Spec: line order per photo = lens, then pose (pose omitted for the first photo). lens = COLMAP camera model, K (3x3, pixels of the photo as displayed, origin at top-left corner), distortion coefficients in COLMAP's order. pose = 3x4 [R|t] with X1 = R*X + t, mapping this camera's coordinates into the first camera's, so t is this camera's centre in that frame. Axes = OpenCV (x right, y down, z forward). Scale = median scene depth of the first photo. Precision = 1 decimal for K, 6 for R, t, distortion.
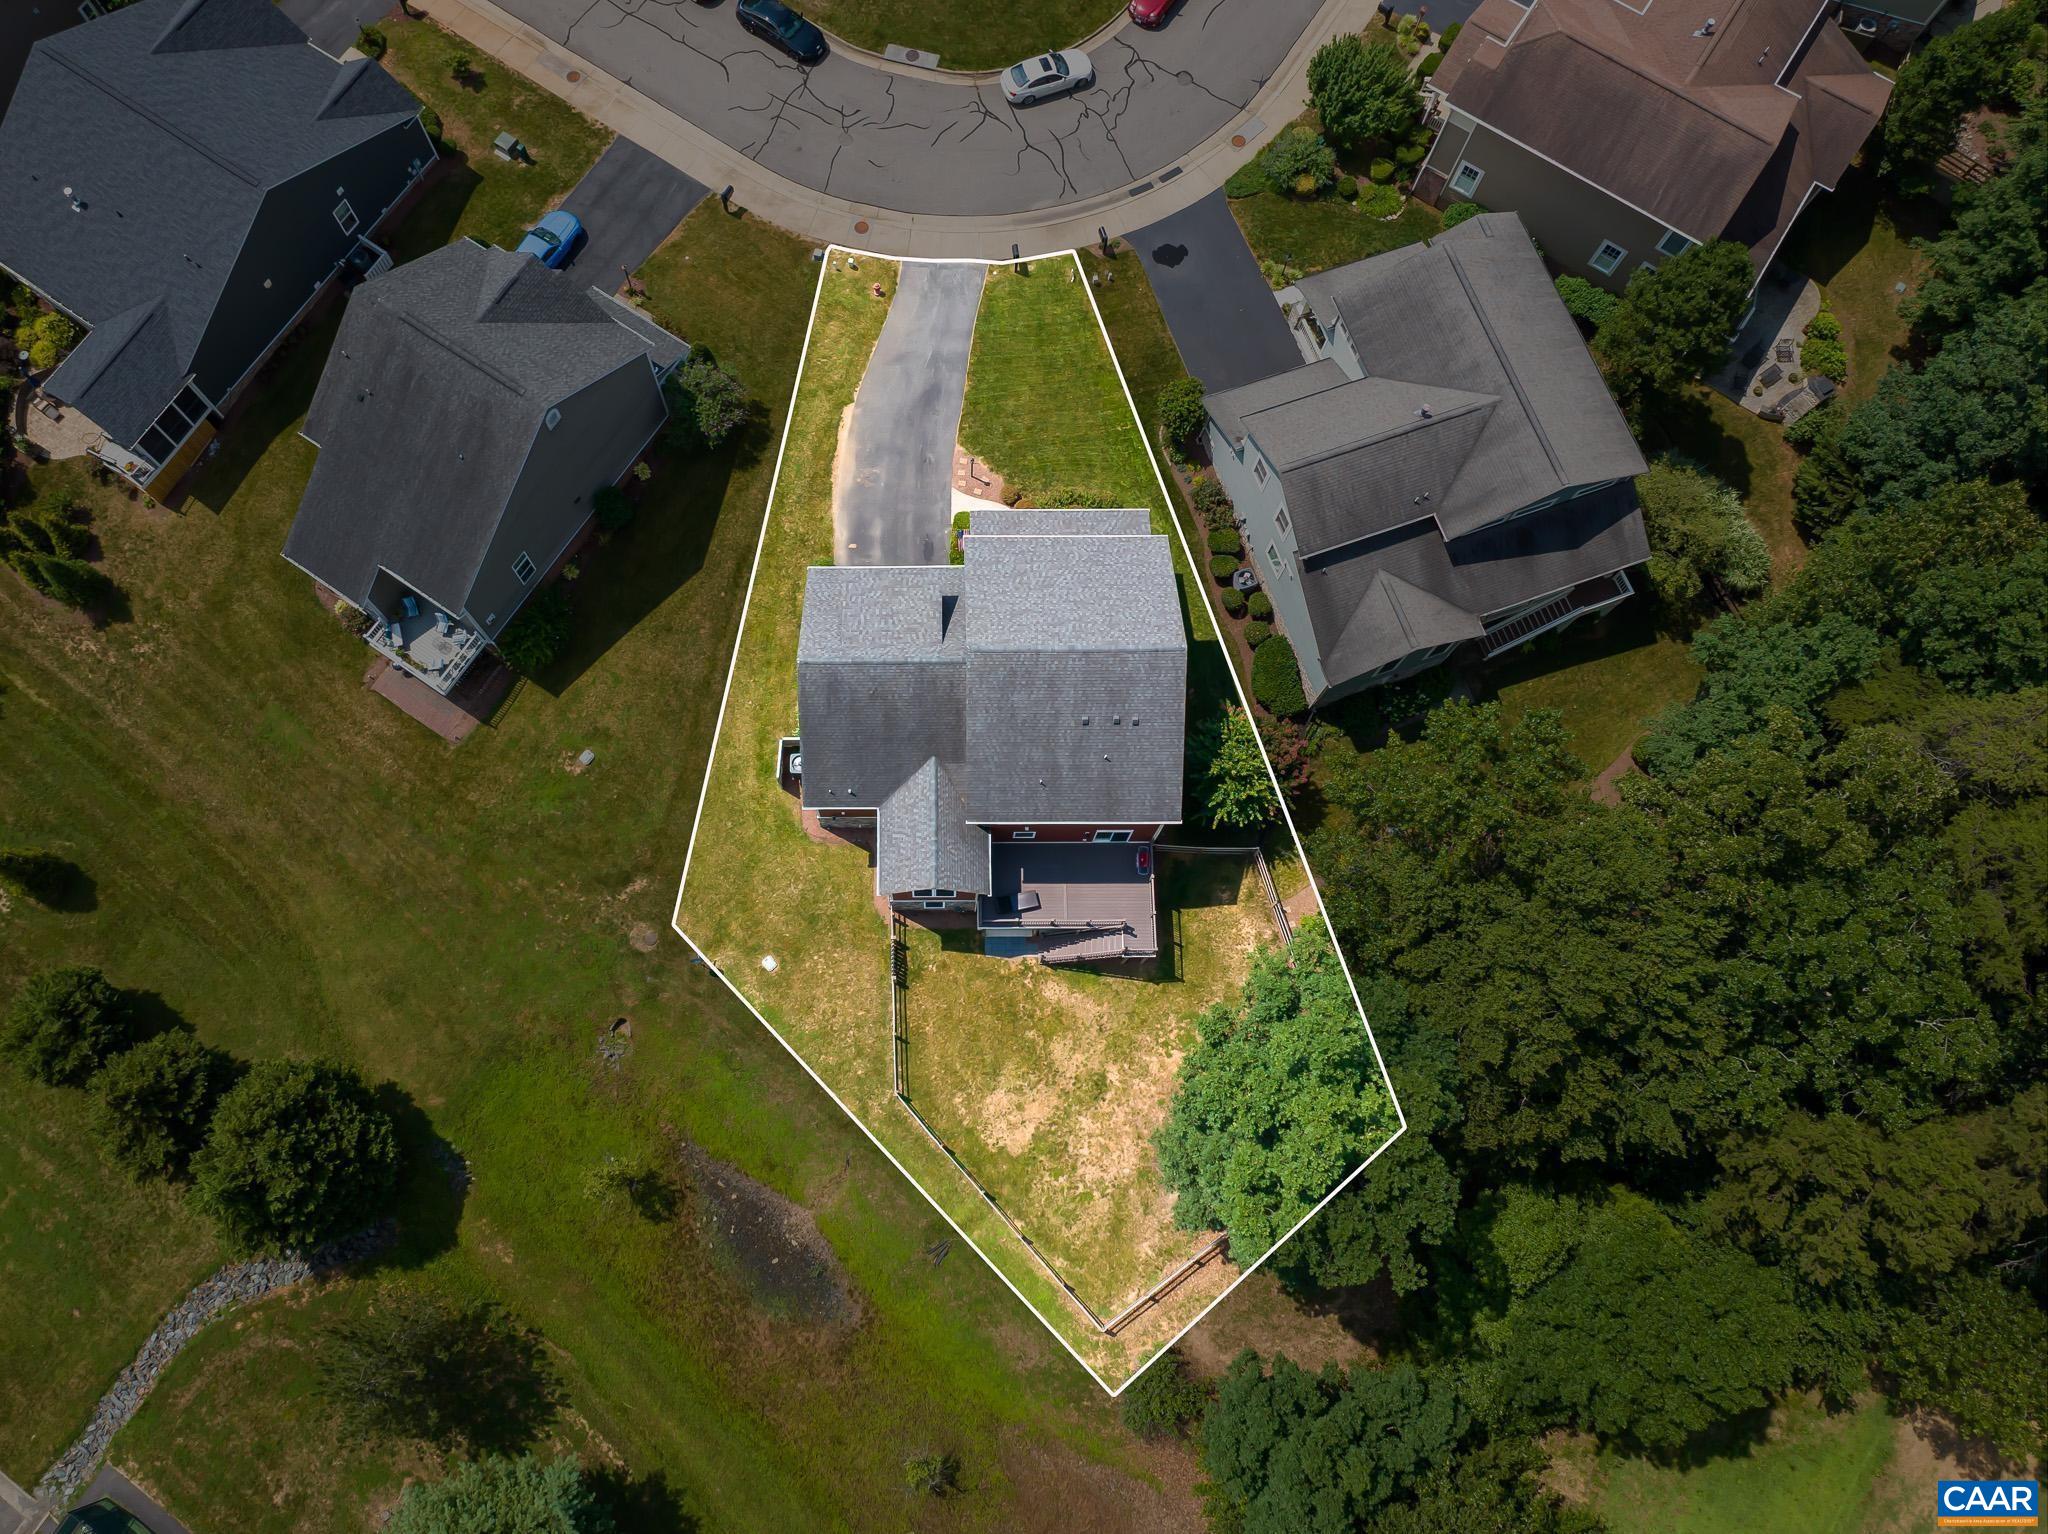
lens RADIAL K [[1589.4, 0, 930.8], [0, 1589.4, 695.8], [0, 0, 1]] dist [-0.006451, -0.066729]
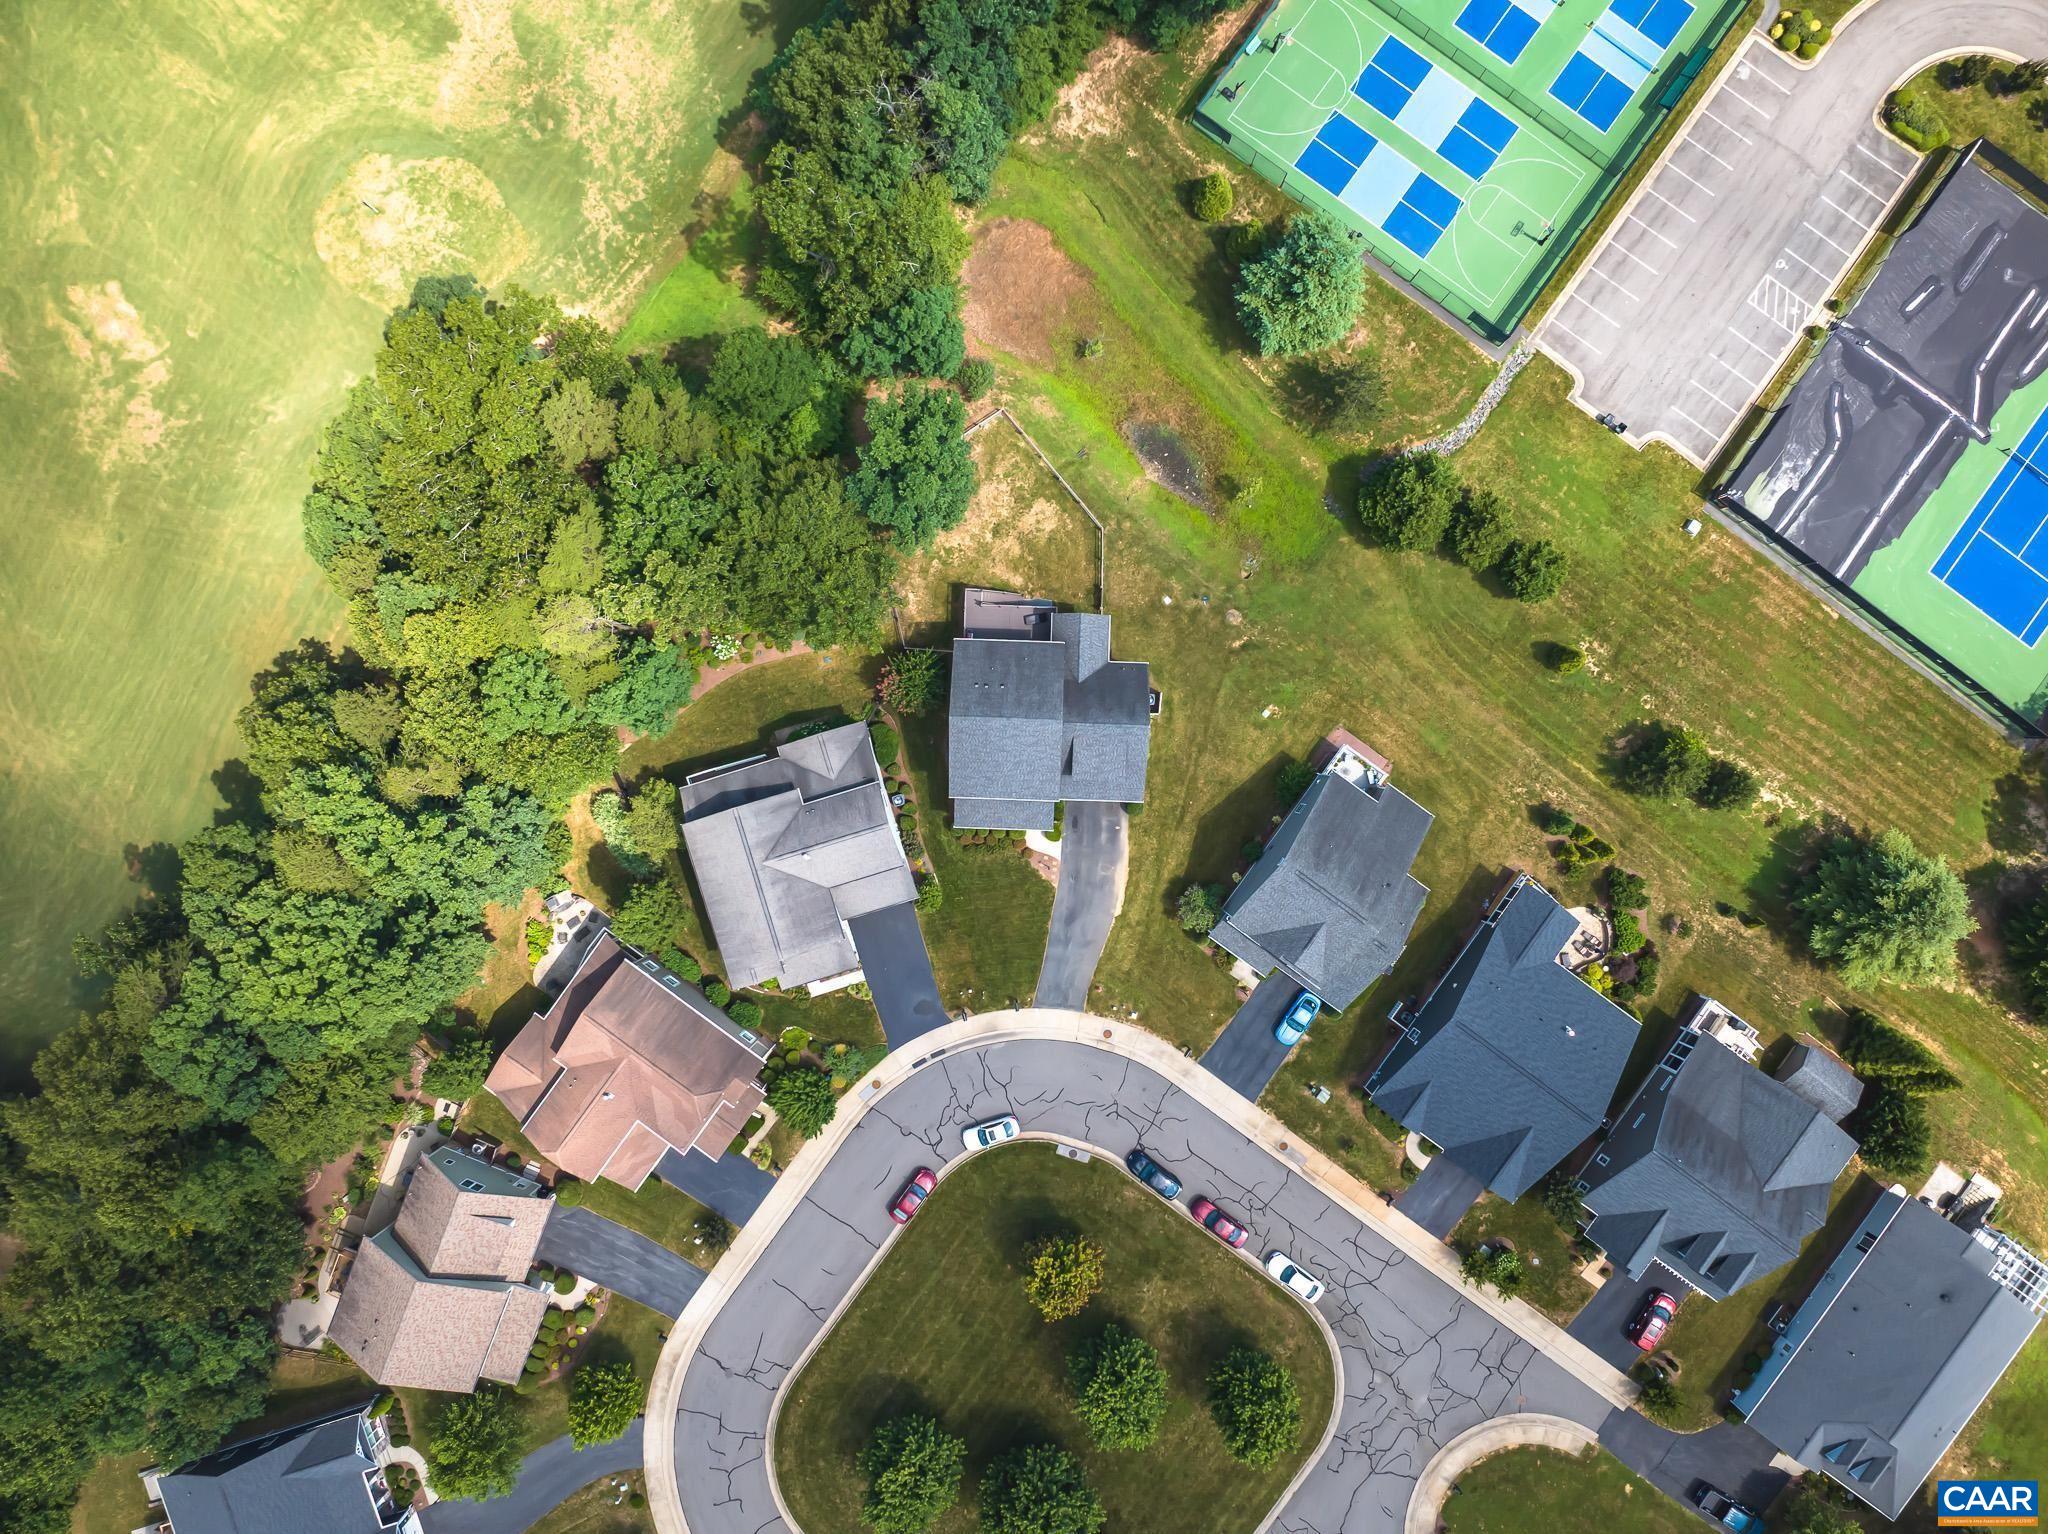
lens RADIAL K [[1431.5, 0, 1030.7], [0, 1431.5, 754.0], [0, 0, 1]] dist [-0.008840, -0.042476]
pose [[-0.999315, -0.036046, 0.008367, 0.037512], [0.036980, -0.964629, 0.261003, -0.434615], [-0.001337, 0.261133, 0.965302, -0.562601]]
